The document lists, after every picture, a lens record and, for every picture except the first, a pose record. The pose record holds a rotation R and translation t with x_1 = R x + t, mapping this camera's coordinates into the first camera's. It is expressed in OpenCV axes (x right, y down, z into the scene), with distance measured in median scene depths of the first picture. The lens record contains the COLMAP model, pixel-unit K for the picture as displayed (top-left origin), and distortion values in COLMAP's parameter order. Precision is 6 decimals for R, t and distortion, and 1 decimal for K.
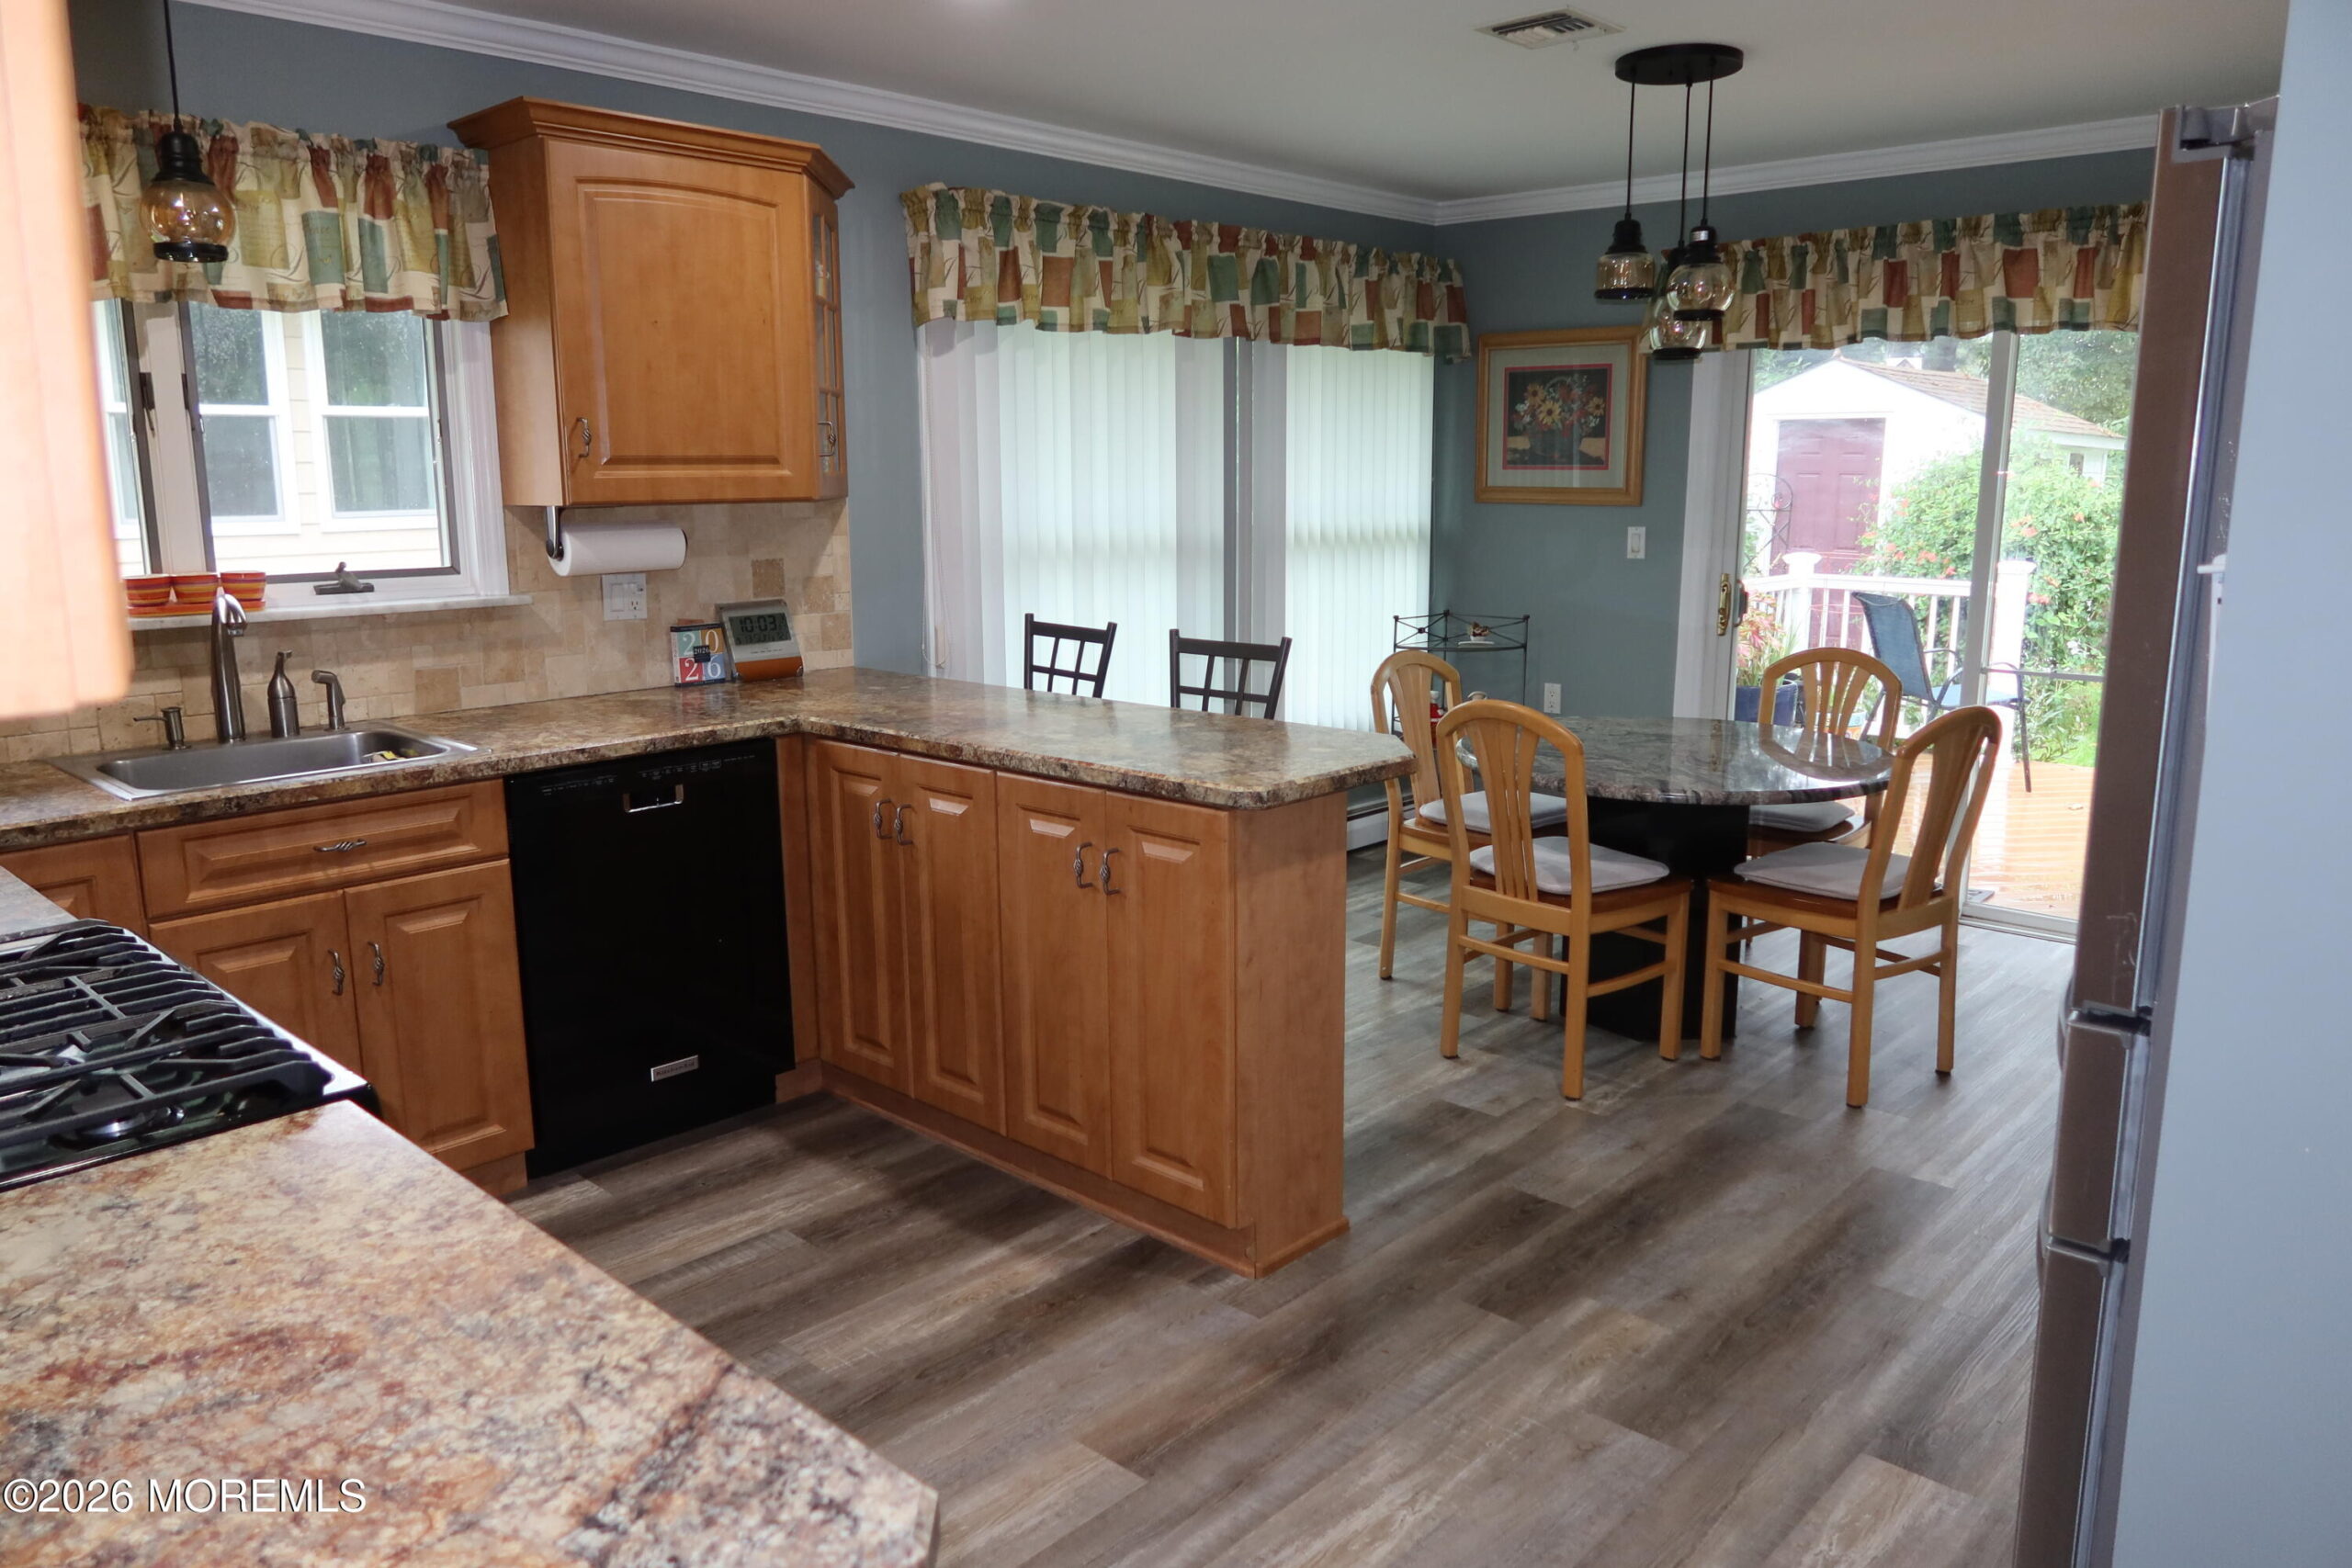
lens RADIAL K [[1638.7, 0, 1182.6], [0, 1638.7, 779.9], [0, 0, 1]] dist [-0.023217, 0.006509]
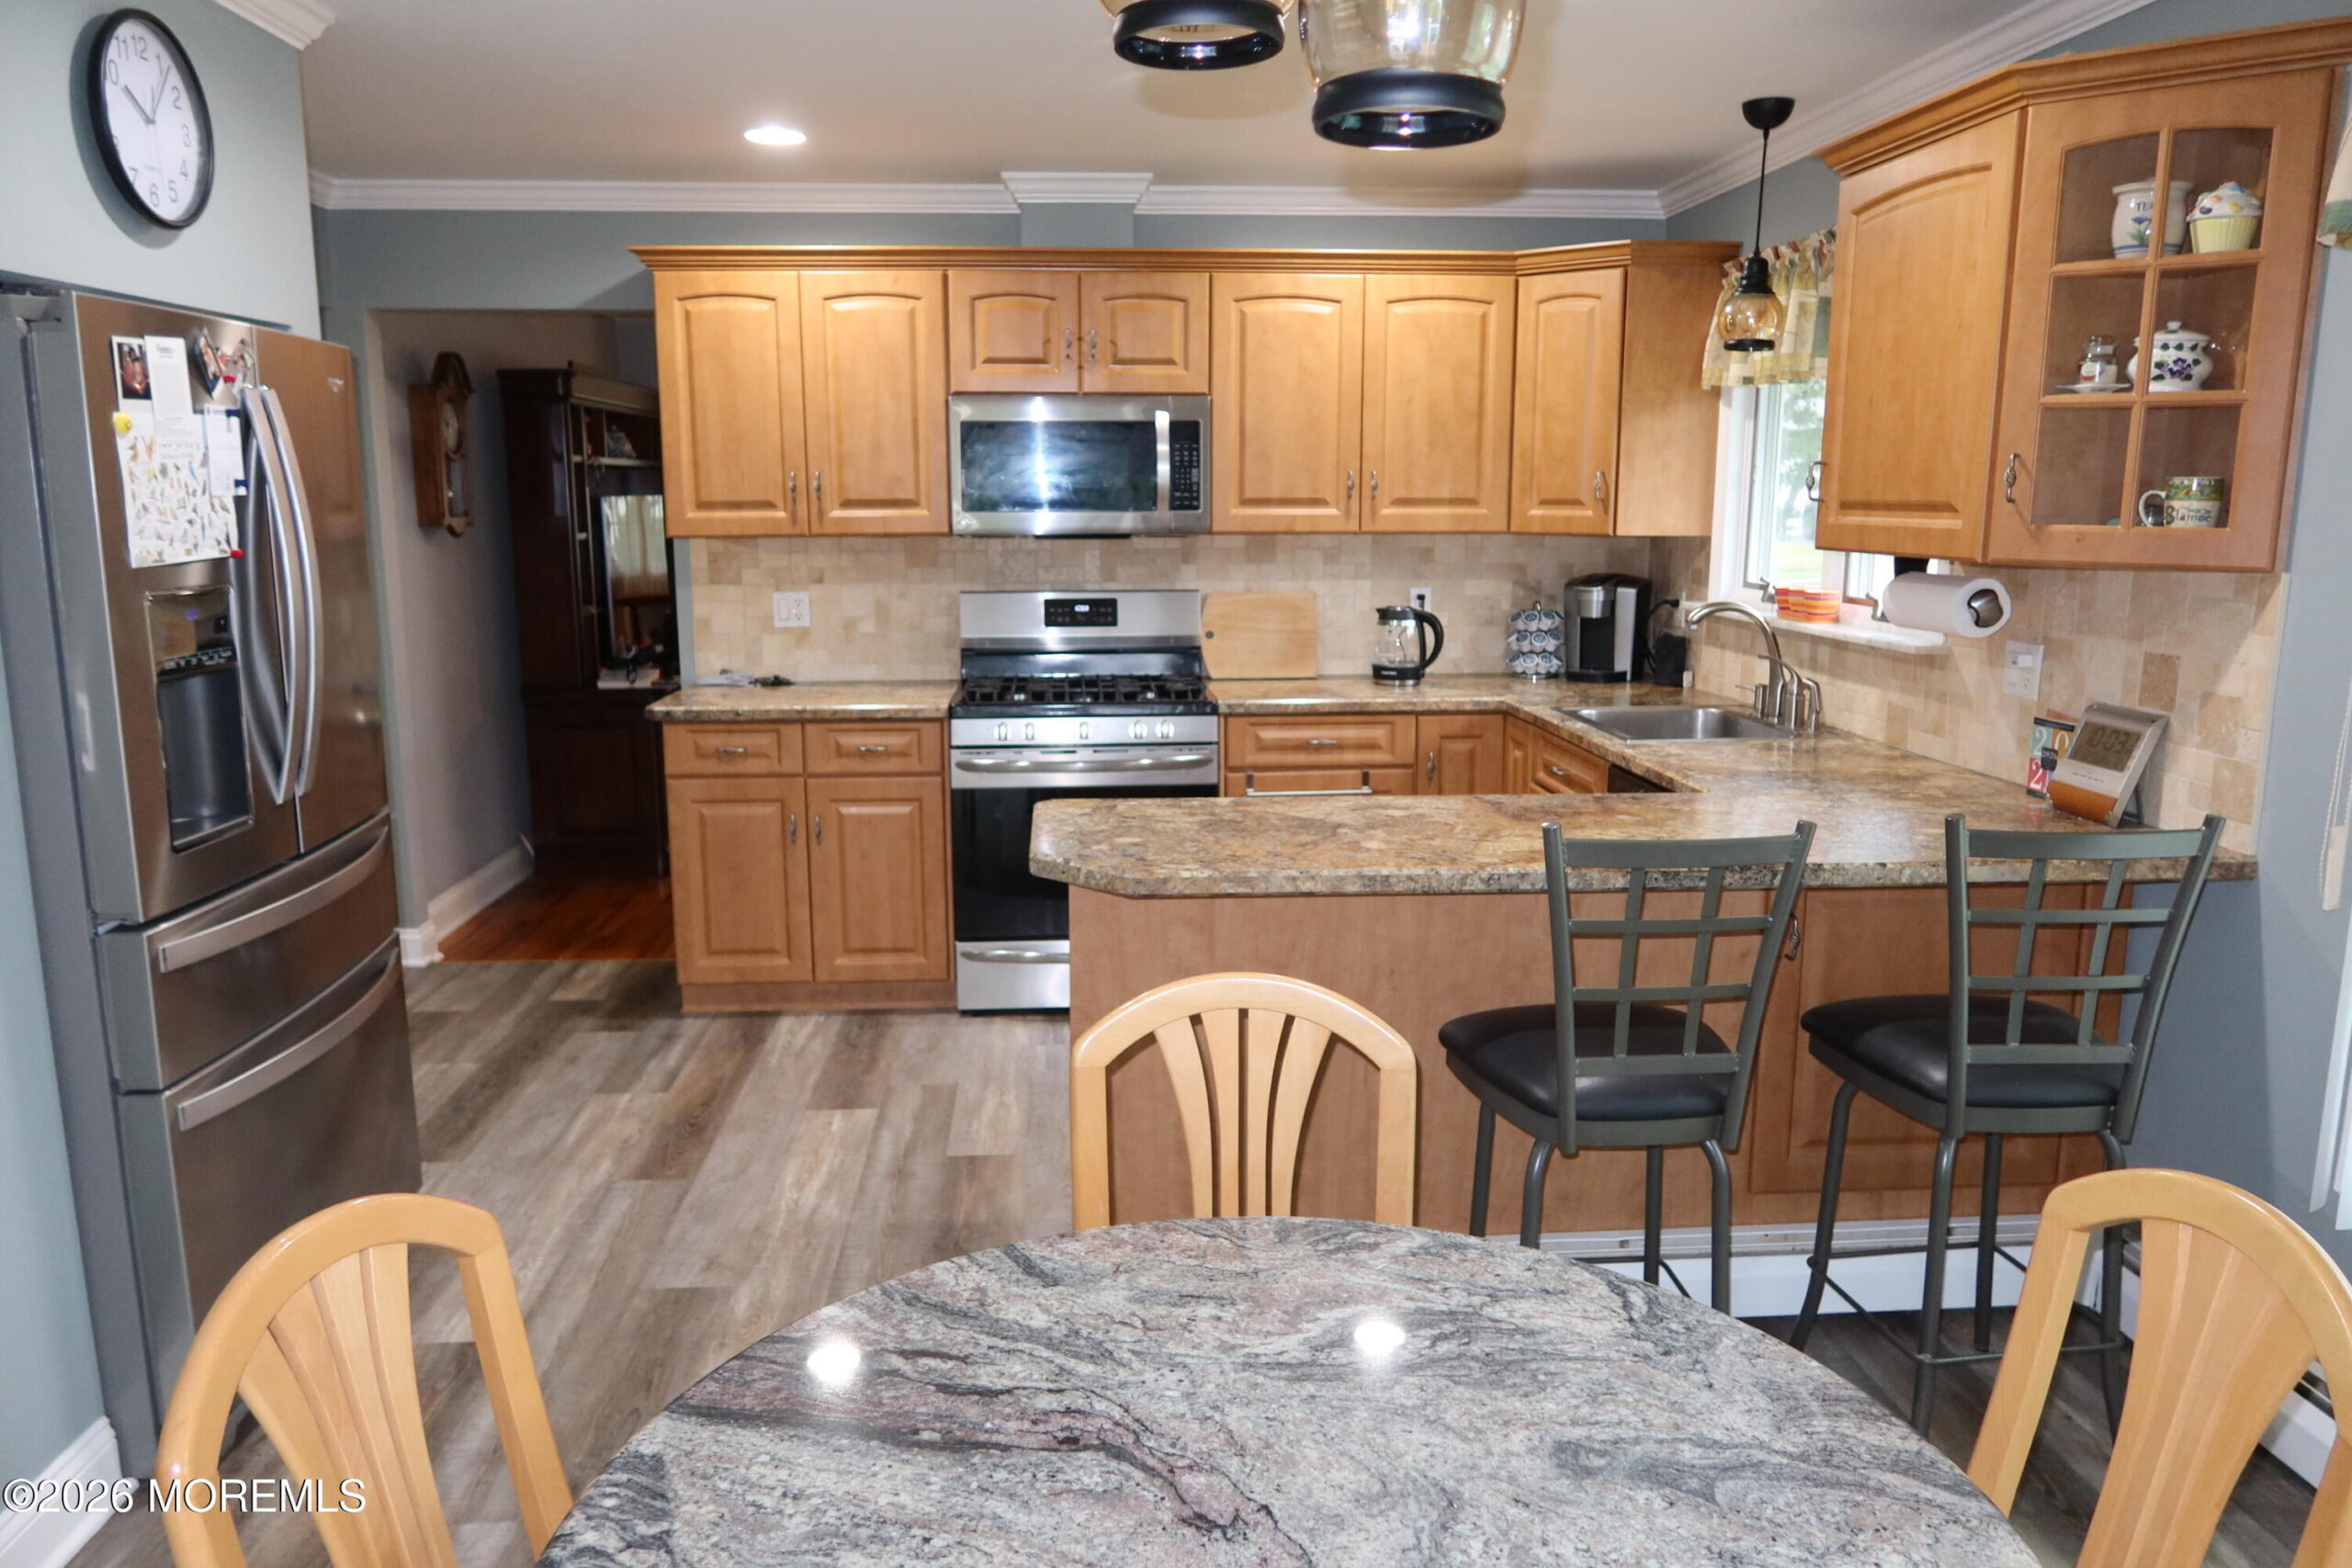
lens RADIAL K [[1638.7, 0, 1166.4], [0, 1638.7, 790.9], [0, 0, 1]] dist [-0.023217, 0.006509]
pose [[-0.687344, 0.136155, -0.713456, 0.612417], [-0.131701, 0.942627, 0.306771, -0.278259], [0.714292, 0.304820, -0.629978, 1.369216]]
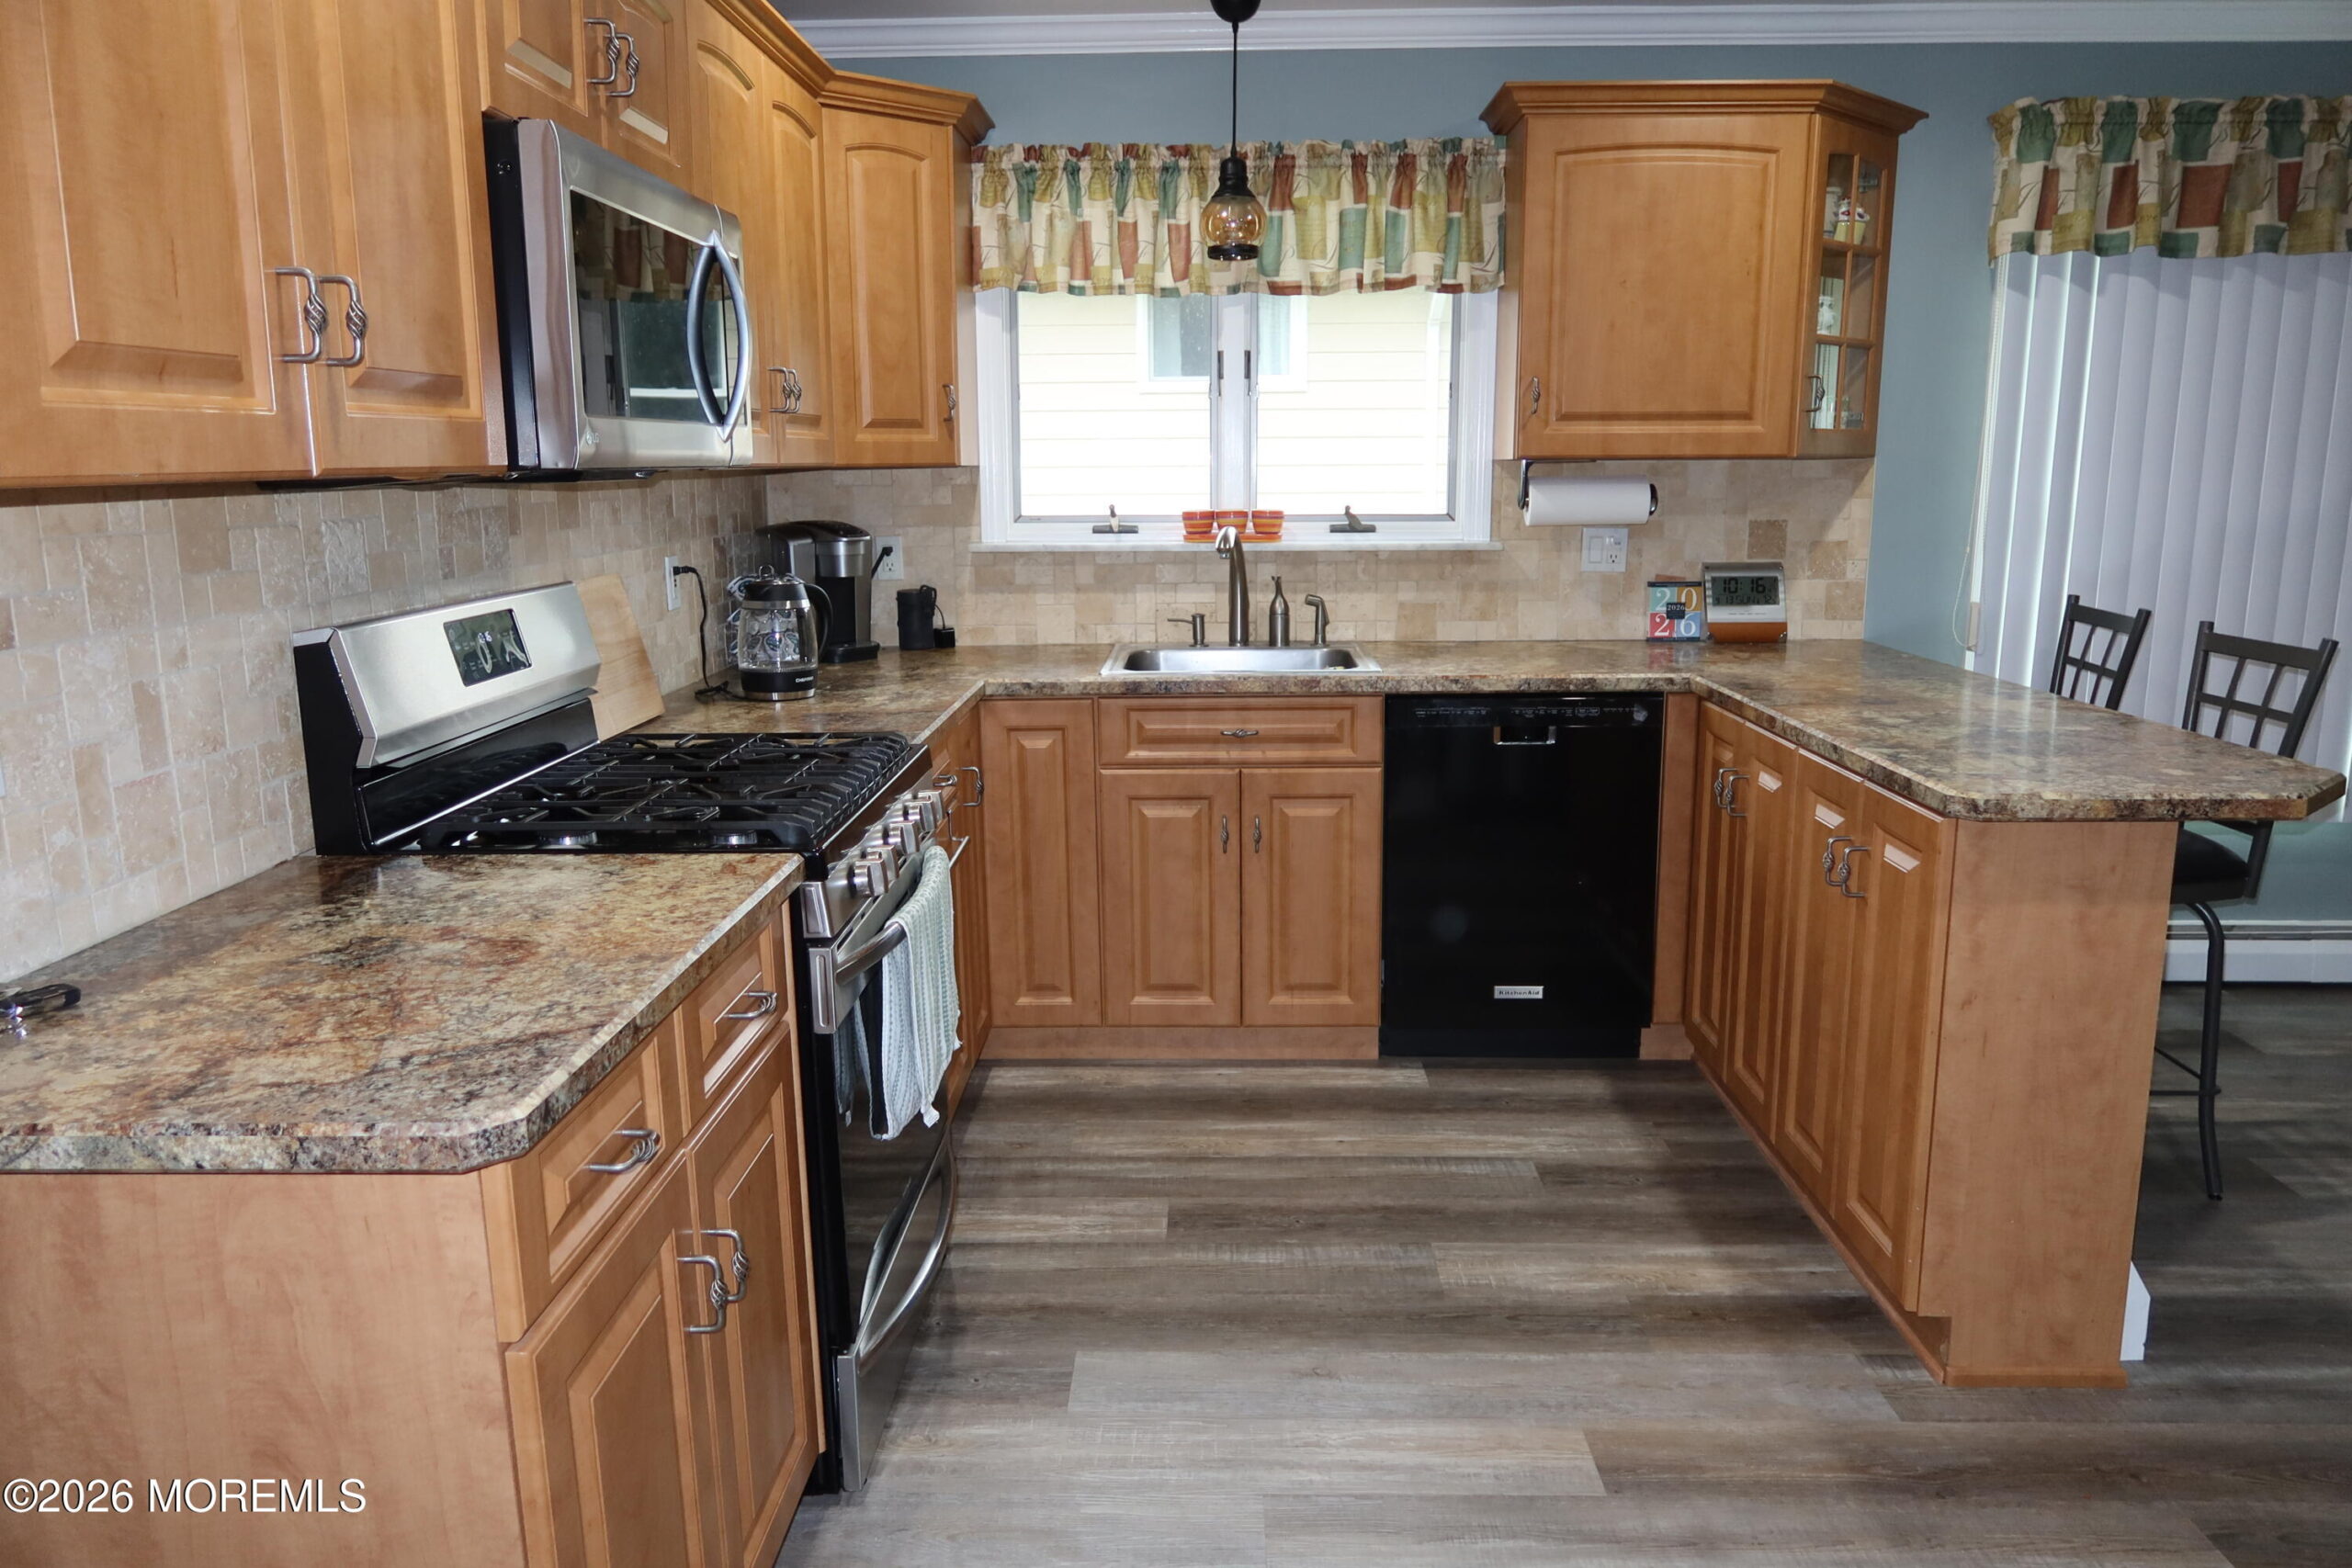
lens RADIAL K [[1638.7, 0, 1175.6], [0, 1638.7, 783.5], [0, 0, 1]] dist [-0.023217, 0.006509]
pose [[0.658791, 0.145948, -0.738034, 0.302110], [-0.135706, 0.987964, 0.074237, -0.005476], [0.739986, 0.051249, 0.670668, 0.116744]]
